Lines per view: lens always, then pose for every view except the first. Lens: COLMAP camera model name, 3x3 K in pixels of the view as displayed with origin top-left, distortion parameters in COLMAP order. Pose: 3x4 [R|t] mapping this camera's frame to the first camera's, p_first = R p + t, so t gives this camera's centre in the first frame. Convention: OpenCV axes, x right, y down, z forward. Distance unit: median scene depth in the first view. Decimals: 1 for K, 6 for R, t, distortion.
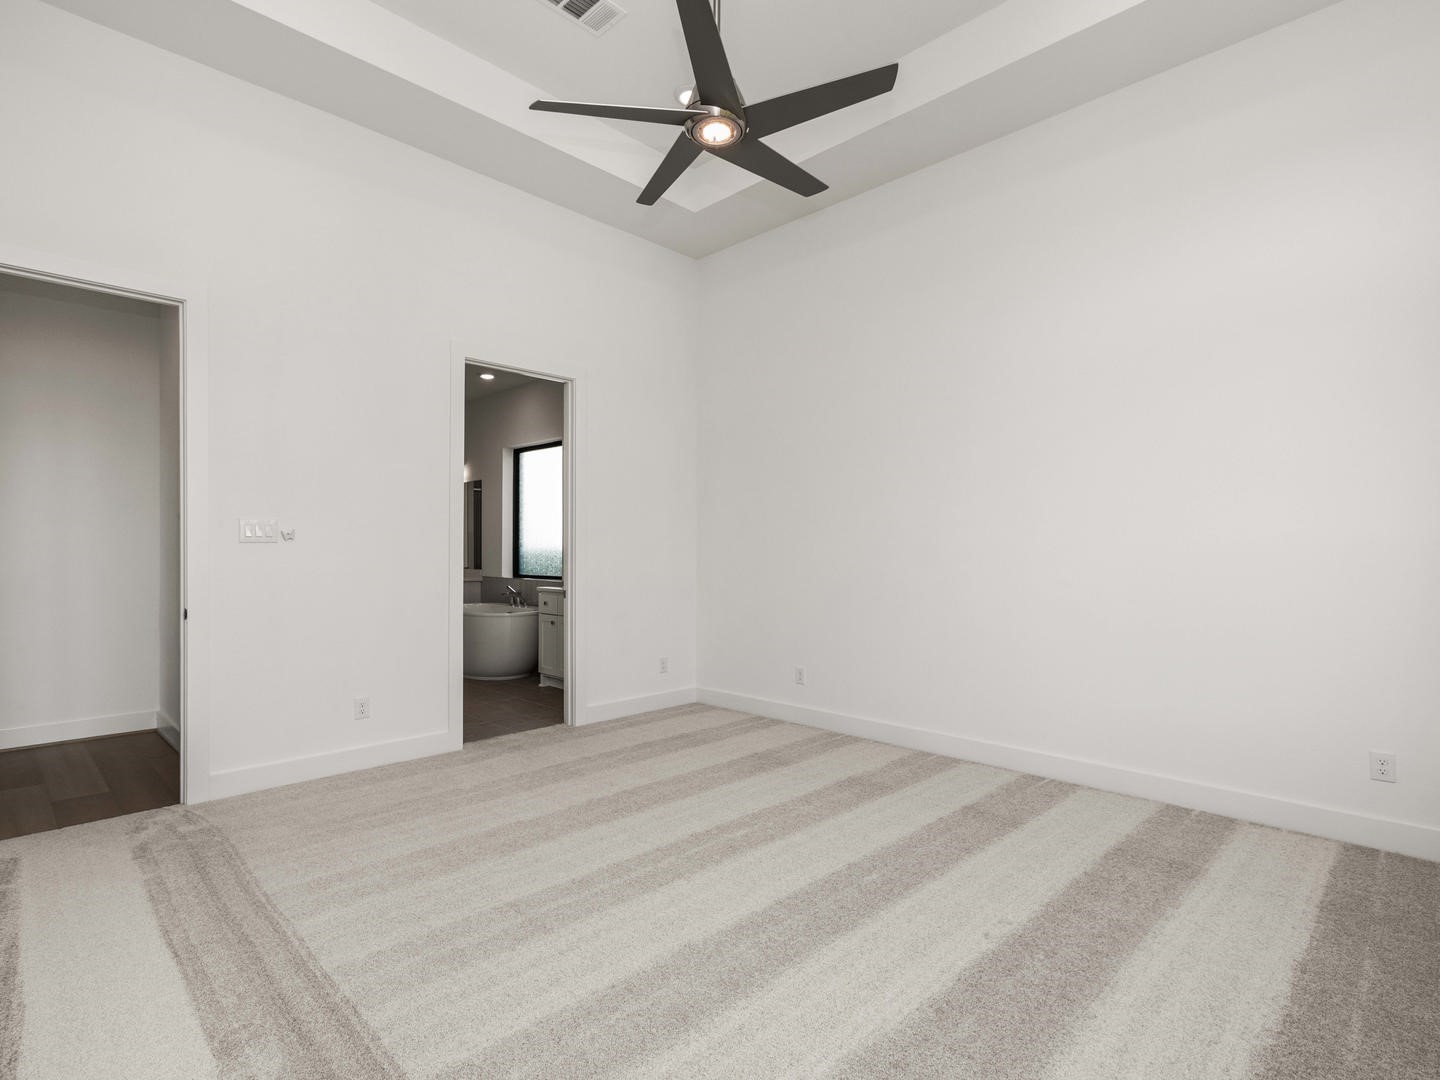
lens RADIAL K [[725.2, 0, 719.9], [0, 725.2, 545.2], [0, 0, 1]] dist [0.002739, -0.000223]
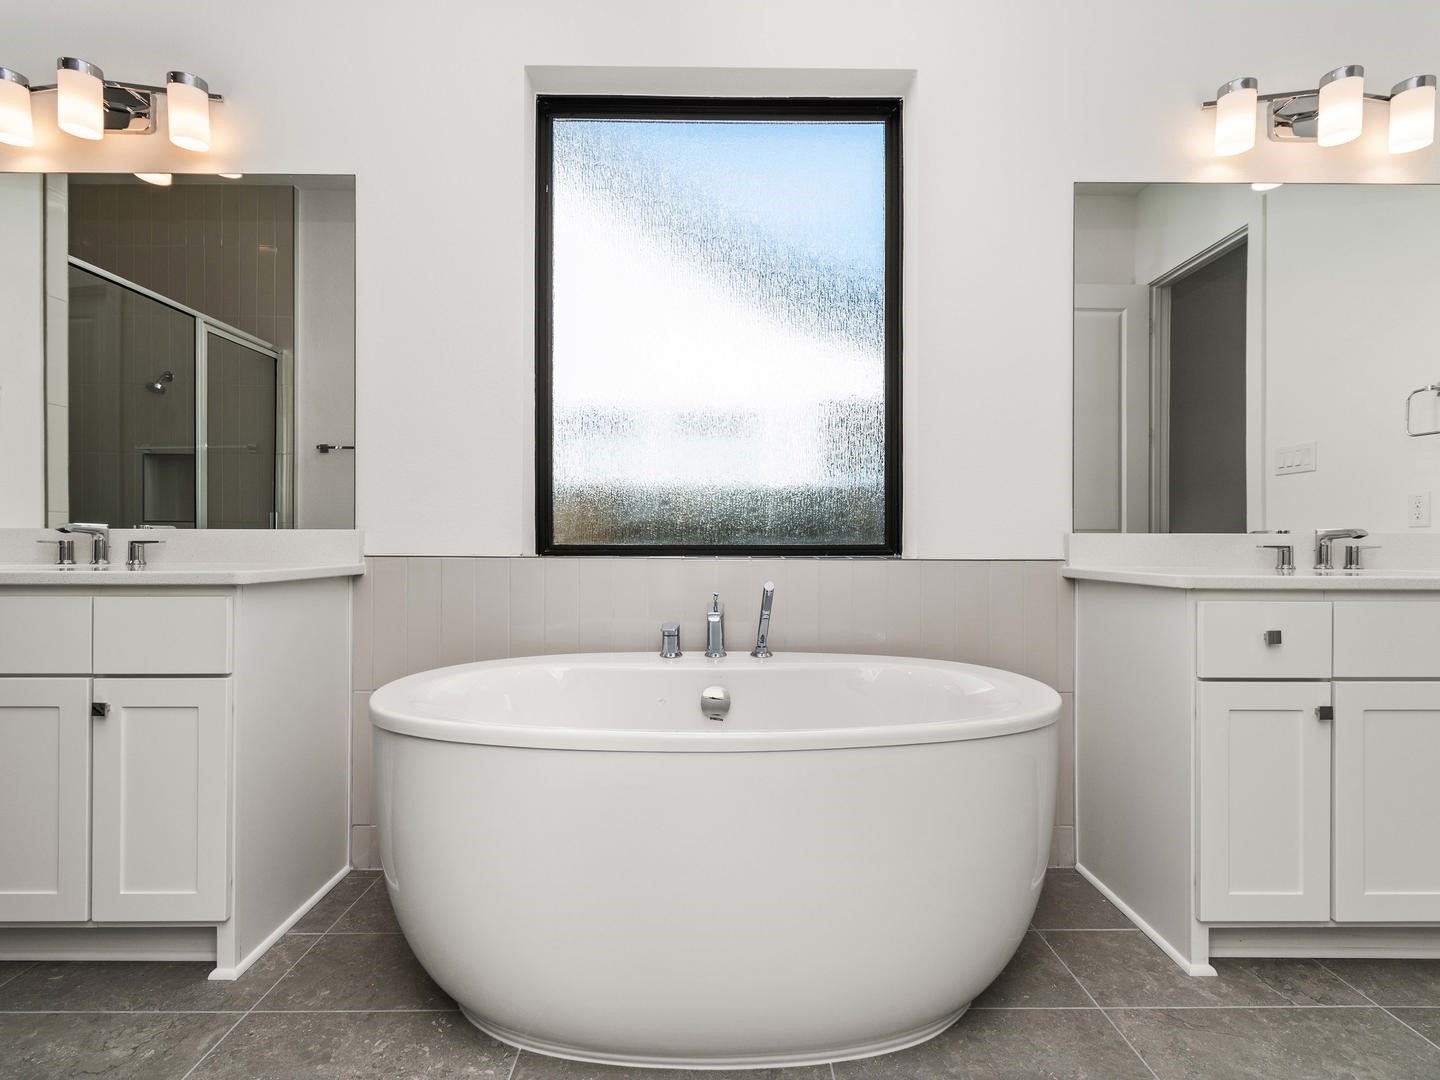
lens RADIAL K [[726.7, 0, 720.0], [0, 726.7, 540.0], [0, 0, 1]] dist [-0.000588, 0.000105]
pose [[0.708348, -0.000482, 0.705863, -0.459247], [-0.002496, 0.999992, 0.003187, 0.039724], [-0.705859, -0.004020, 0.708341, 0.808097]]
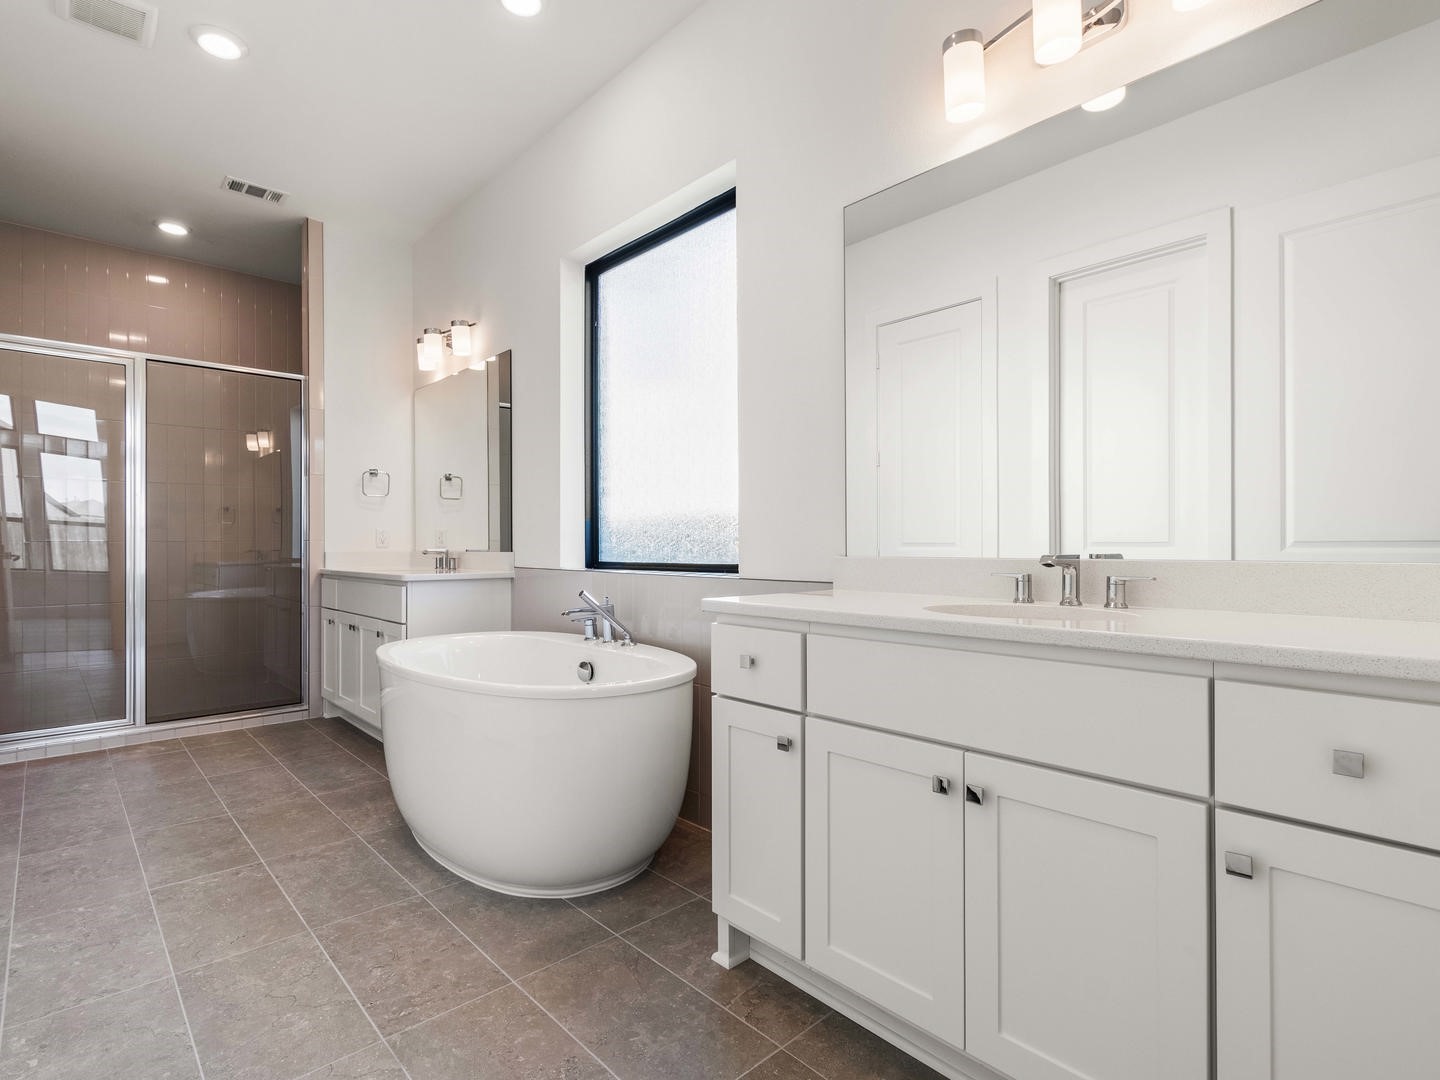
lens RADIAL K [[725.2, 0, 719.9], [0, 725.2, 545.2], [0, 0, 1]] dist [0.002739, -0.000223]
pose [[0.998651, -0.005357, -0.051639, -0.199717], [0.005435, 0.999984, 0.001385, 0.032705], [0.051631, -0.001663, 0.998665, 0.628034]]
